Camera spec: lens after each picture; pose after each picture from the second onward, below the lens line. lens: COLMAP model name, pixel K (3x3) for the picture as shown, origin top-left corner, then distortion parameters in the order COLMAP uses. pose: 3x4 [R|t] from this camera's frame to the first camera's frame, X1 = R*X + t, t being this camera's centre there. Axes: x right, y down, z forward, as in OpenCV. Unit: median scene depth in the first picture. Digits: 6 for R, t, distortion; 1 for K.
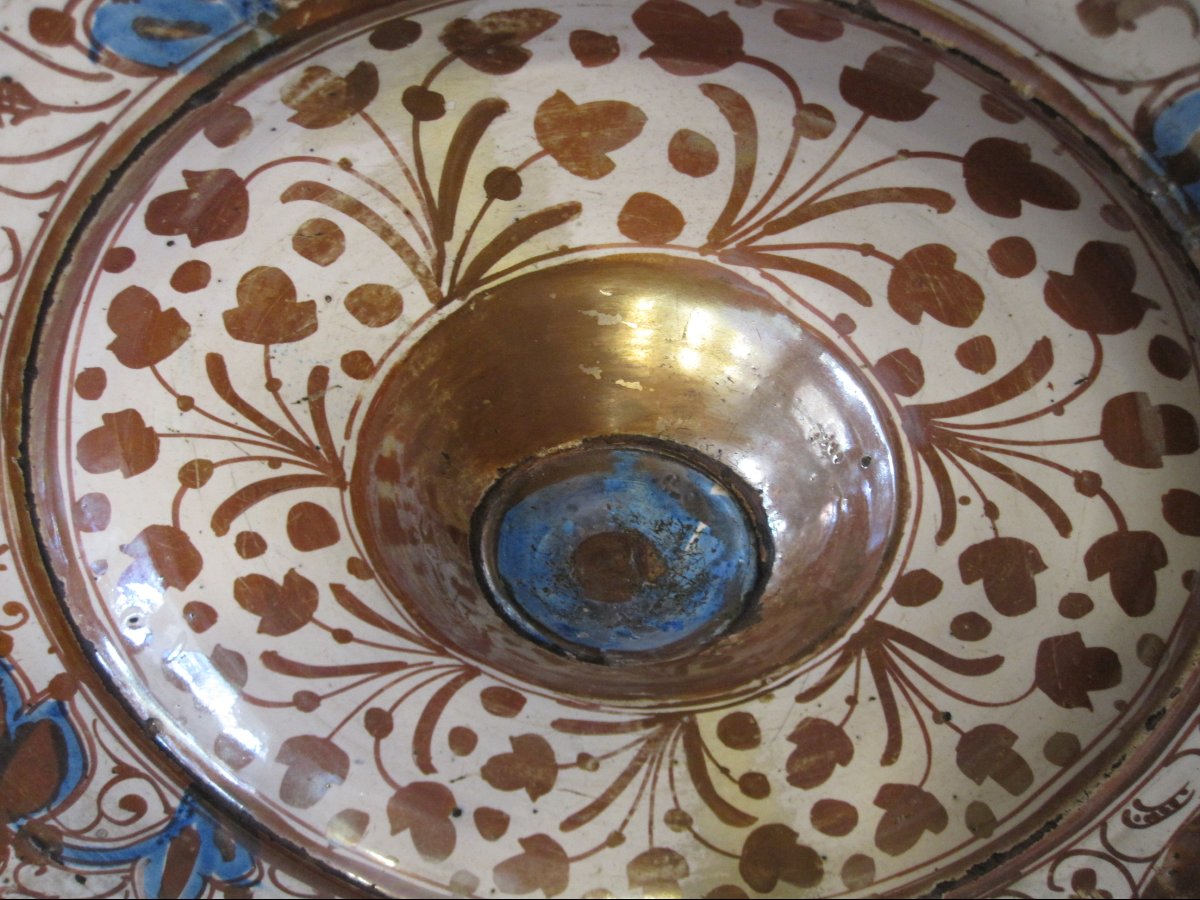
lens RADIAL K [[1170.3, 0, 600.0], [0, 1170.3, 450.0], [0, 0, 1]] dist [-0.083824, 0.032246]
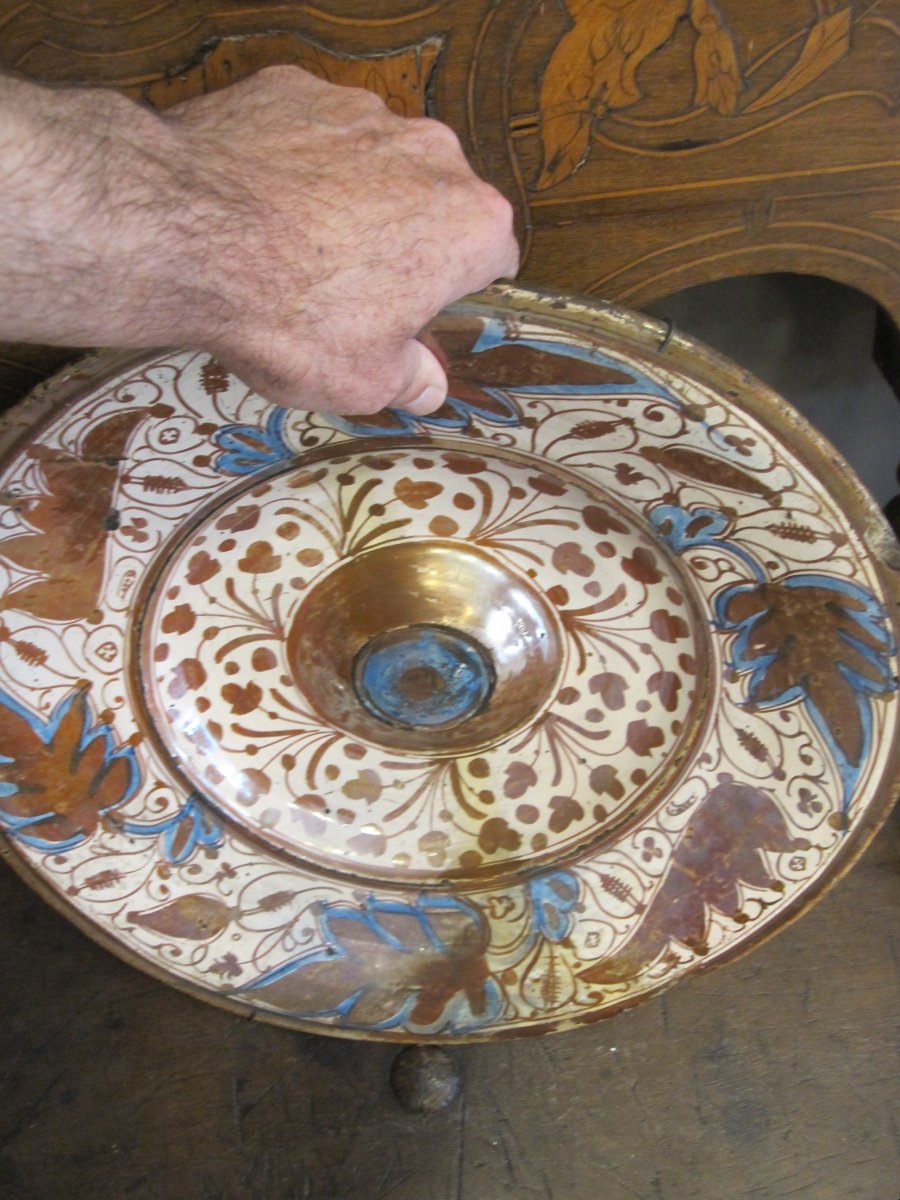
lens RADIAL K [[1172.7, 0, 443.7], [0, 1172.7, 592.8], [0, 0, 1]] dist [-0.085823, 0.028045]
pose [[0.996933, 0.022638, 0.074918, -0.102267], [-0.025751, 0.998833, 0.040848, -0.141874], [-0.073906, -0.042652, 0.996353, -1.033835]]
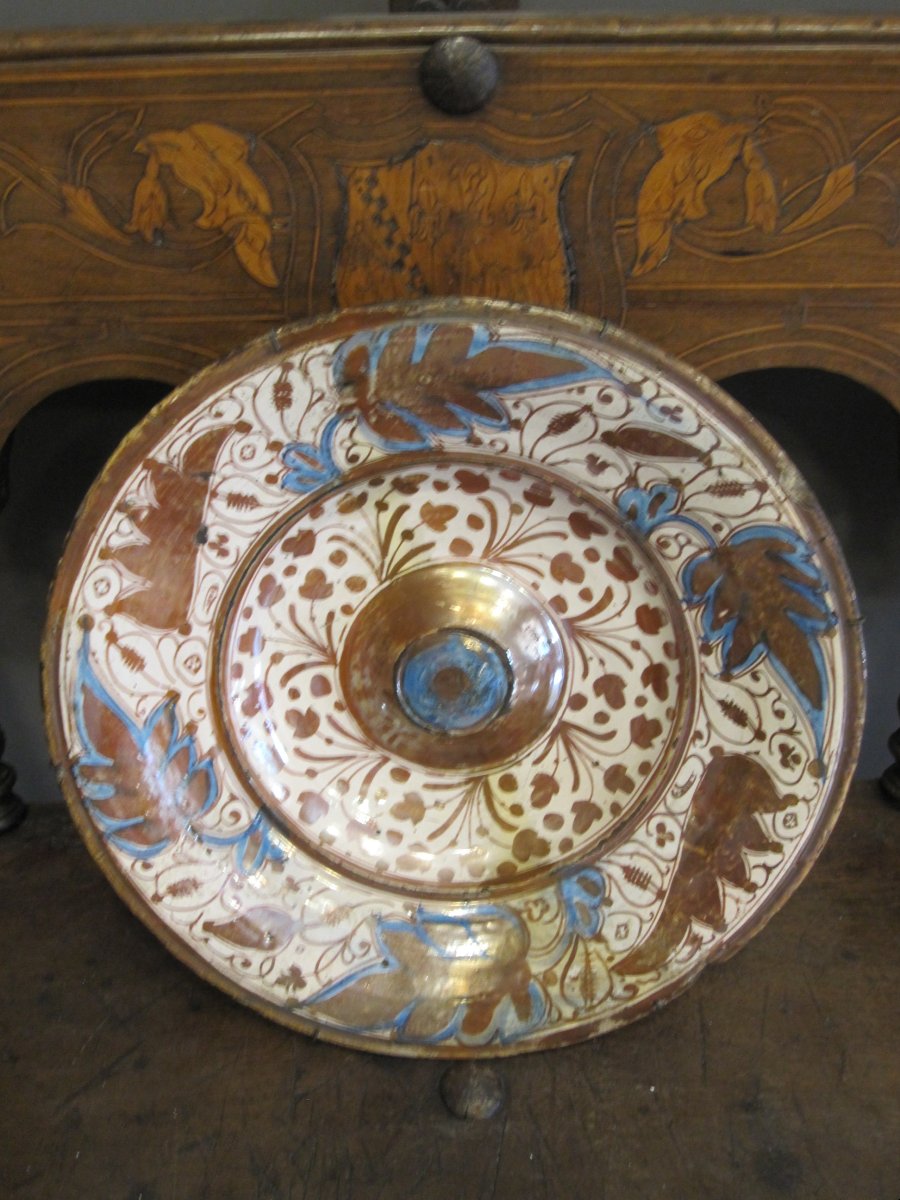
lens RADIAL K [[1172.7, 0, 443.7], [0, 1172.7, 592.8], [0, 0, 1]] dist [-0.085823, 0.028045]
pose [[0.999103, -0.020543, 0.037027, -0.088230], [0.030102, 0.959568, -0.279863, 0.587764], [-0.029781, 0.280727, 0.959326, -1.403588]]
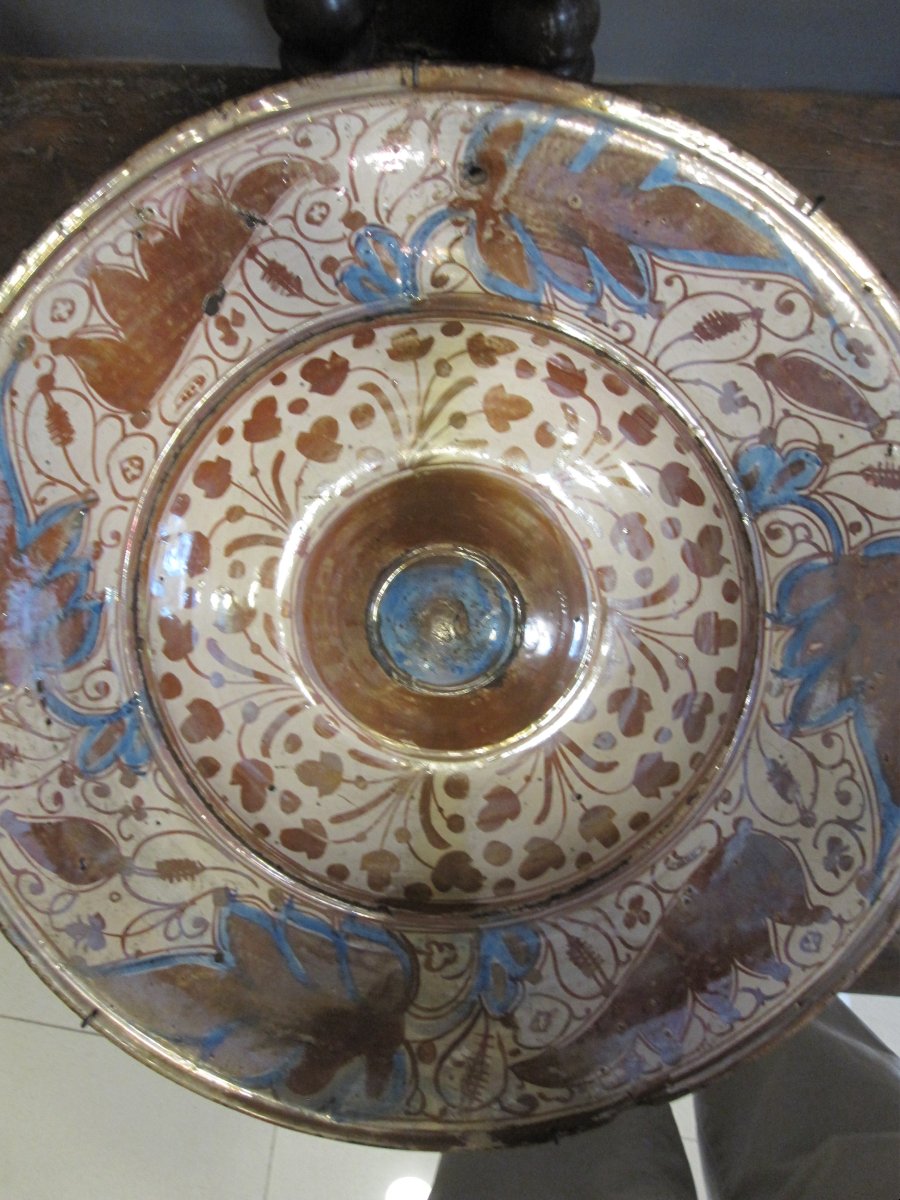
lens RADIAL K [[1170.3, 0, 445.6], [0, 1170.3, 602.2], [0, 0, 1]] dist [-0.083824, 0.032246]
pose [[0.935066, 0.342000, 0.093204, -0.162644], [-0.273084, 0.862663, -0.425721, 0.839528], [-0.226000, 0.372625, 0.900041, -0.687521]]
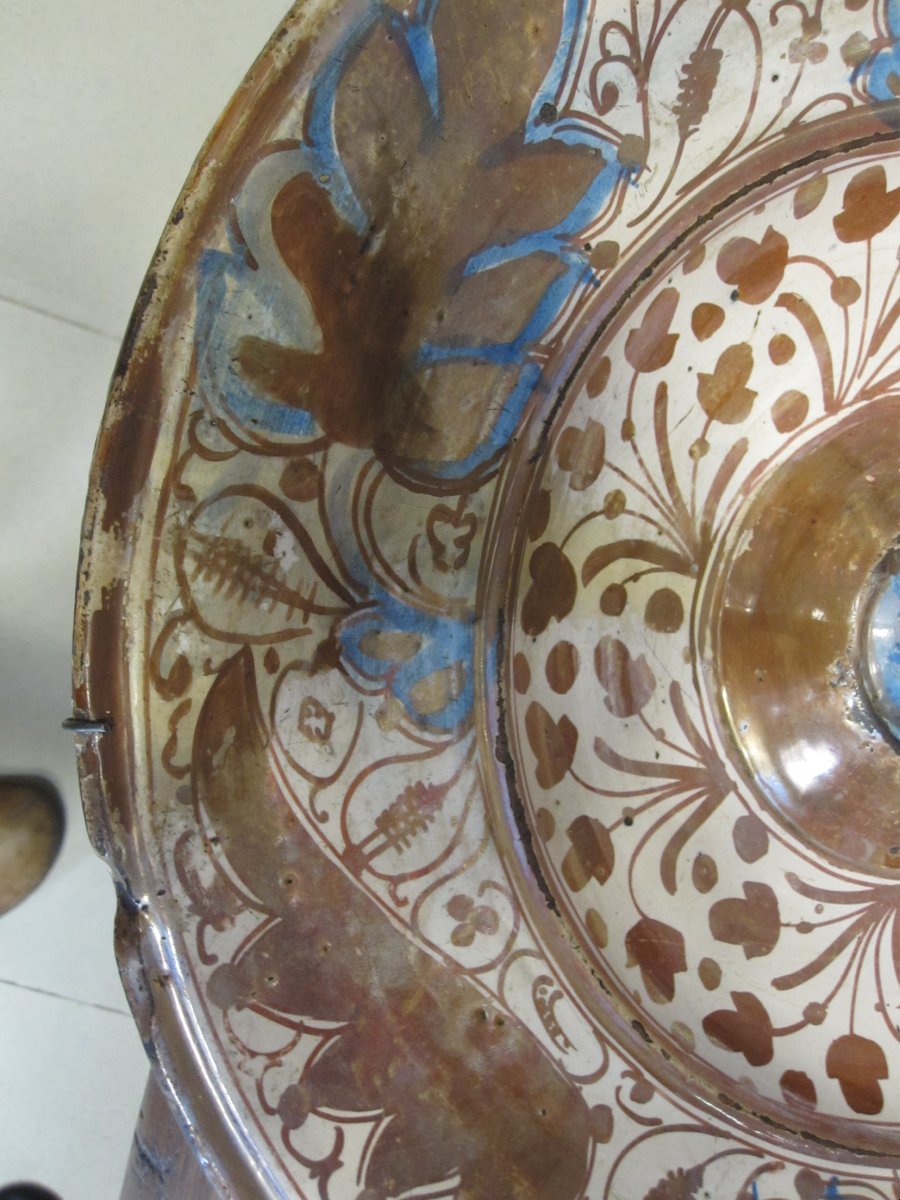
lens RADIAL K [[1151.2, 0, 419.3], [0, 1151.2, 596.8], [0, 0, 1]] dist [-0.087948, 0.029180]
pose [[-0.511188, 0.859146, 0.023581, 0.218675], [-0.669784, -0.381025, -0.637345, 1.135167], [-0.538587, -0.341598, 0.770217, 0.437888]]
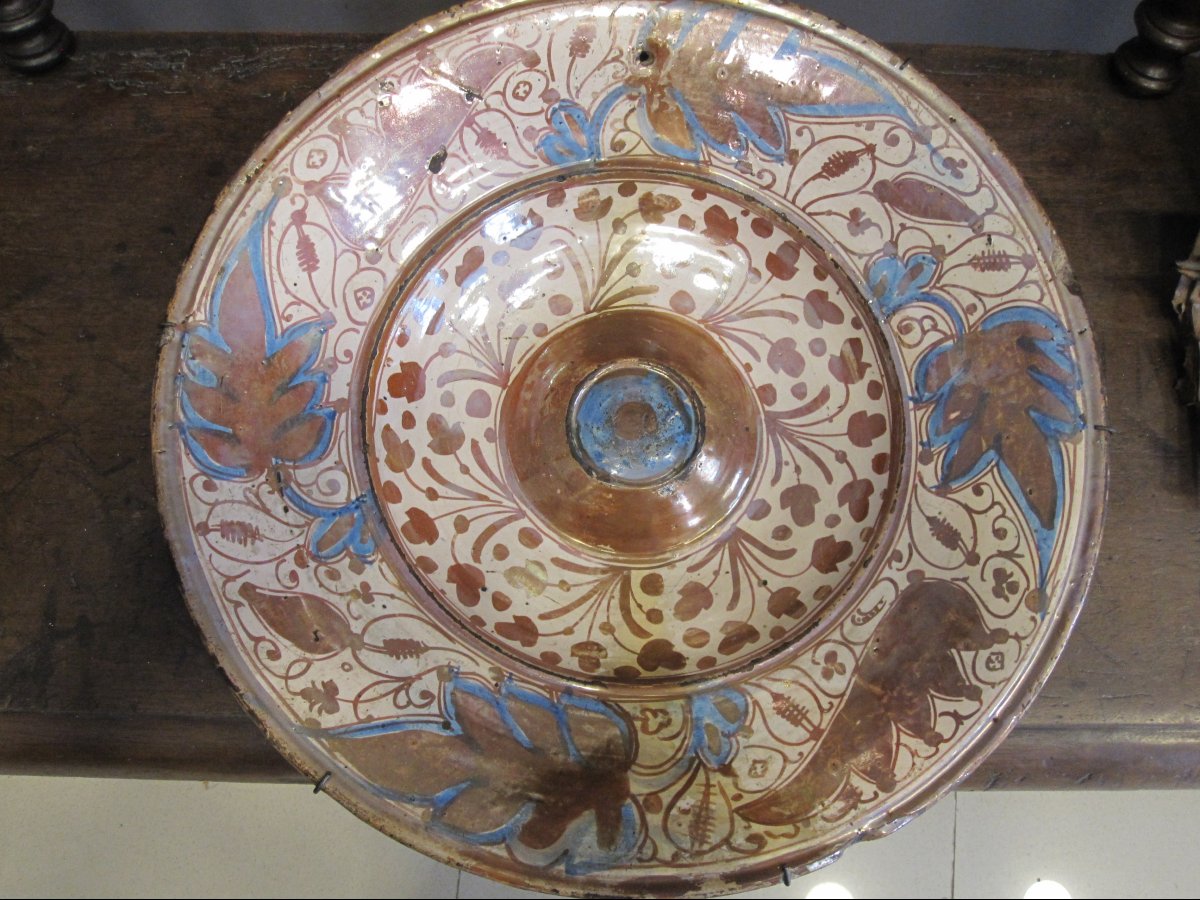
lens RADIAL K [[1172.7, 0, 601.4], [0, 1172.7, 456.9], [0, 0, 1]] dist [-0.085823, 0.028045]
pose [[0.946067, 0.317703, 0.063416, -0.155678], [-0.184428, 0.689084, -0.700821, 1.609105], [-0.266352, 0.651328, 0.710513, -0.469924]]
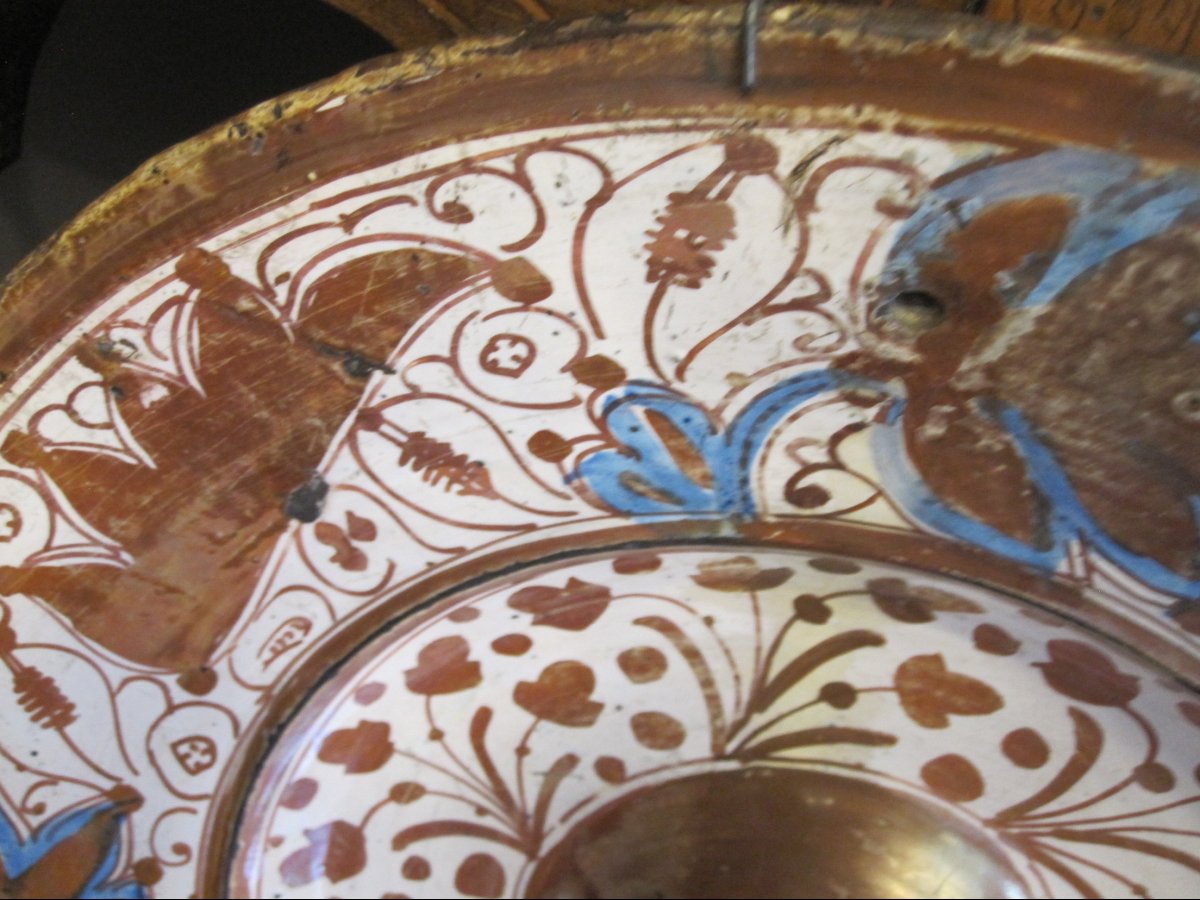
lens RADIAL K [[1172.7, 0, 601.4], [0, 1172.7, 456.9], [0, 0, 1]] dist [-0.085823, 0.028045]
pose [[0.917798, 0.394106, -0.048234, -0.262242], [-0.396441, 0.902909, -0.166102, -0.140622], [-0.021911, 0.171570, 0.984928, -0.030978]]
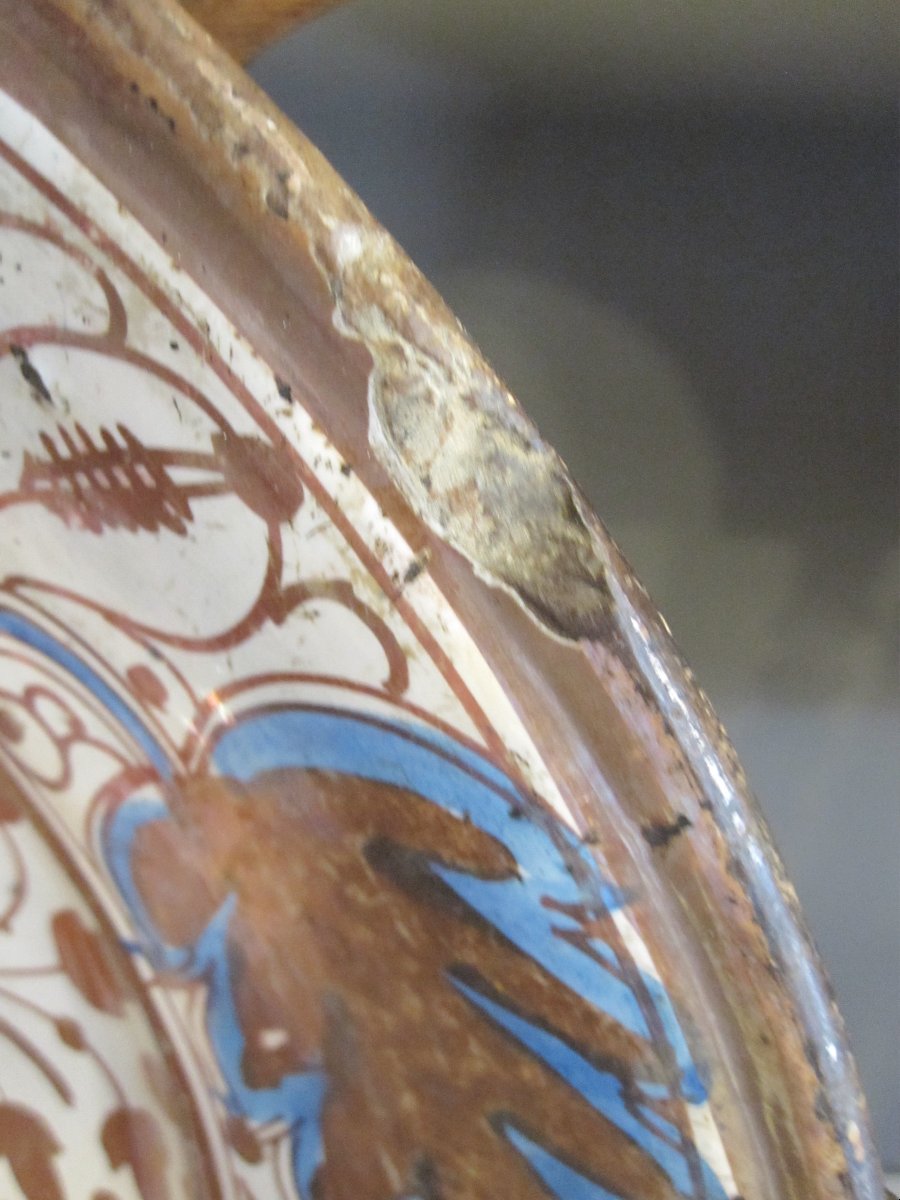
lens RADIAL K [[1172.7, 0, 443.7], [0, 1172.7, 592.8], [0, 0, 1]] dist [-0.085823, 0.028045]
pose [[0.999220, 0.024979, -0.030592, 0.624185], [-0.032131, 0.964562, -0.261892, -0.051691], [0.022966, 0.262670, 0.964612, 0.236874]]
